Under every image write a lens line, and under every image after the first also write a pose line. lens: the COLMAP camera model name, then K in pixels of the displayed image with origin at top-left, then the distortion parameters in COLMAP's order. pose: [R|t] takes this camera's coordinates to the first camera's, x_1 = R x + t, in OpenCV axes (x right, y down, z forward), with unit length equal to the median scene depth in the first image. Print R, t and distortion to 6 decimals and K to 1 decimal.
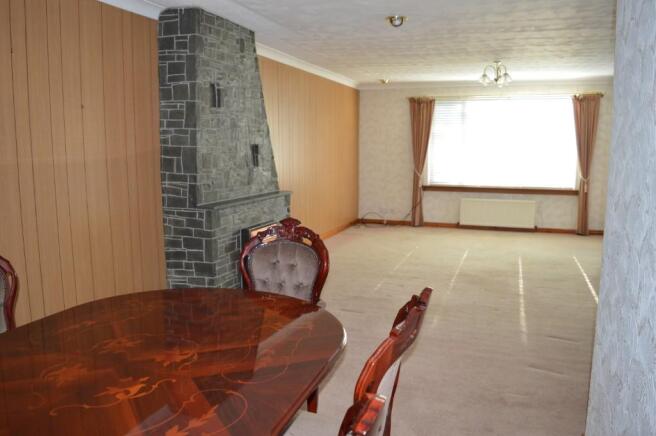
lens RADIAL K [[523.4, 0, 328.0], [0, 523.4, 218.0], [0, 0, 1]] dist [-0.088473, 0.009332]
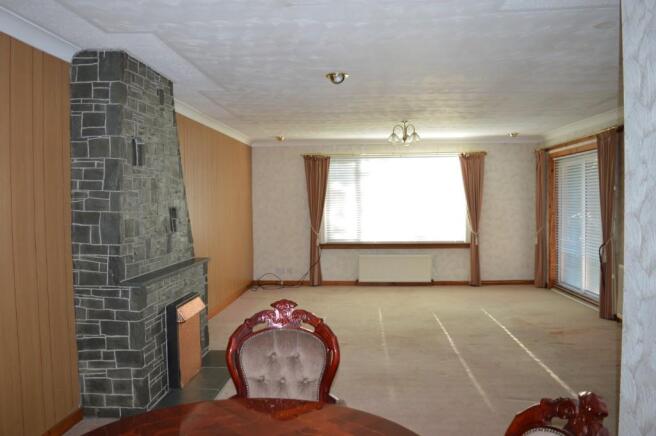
lens RADIAL K [[523.4, 0, 328.0], [0, 523.4, 218.0], [0, 0, 1]] dist [-0.088473, 0.009332]
pose [[0.963510, -0.018325, 0.267045, -0.129969], [0.046011, 0.994143, -0.097790, -0.026304], [-0.263689, 0.106509, 0.958710, 0.095191]]
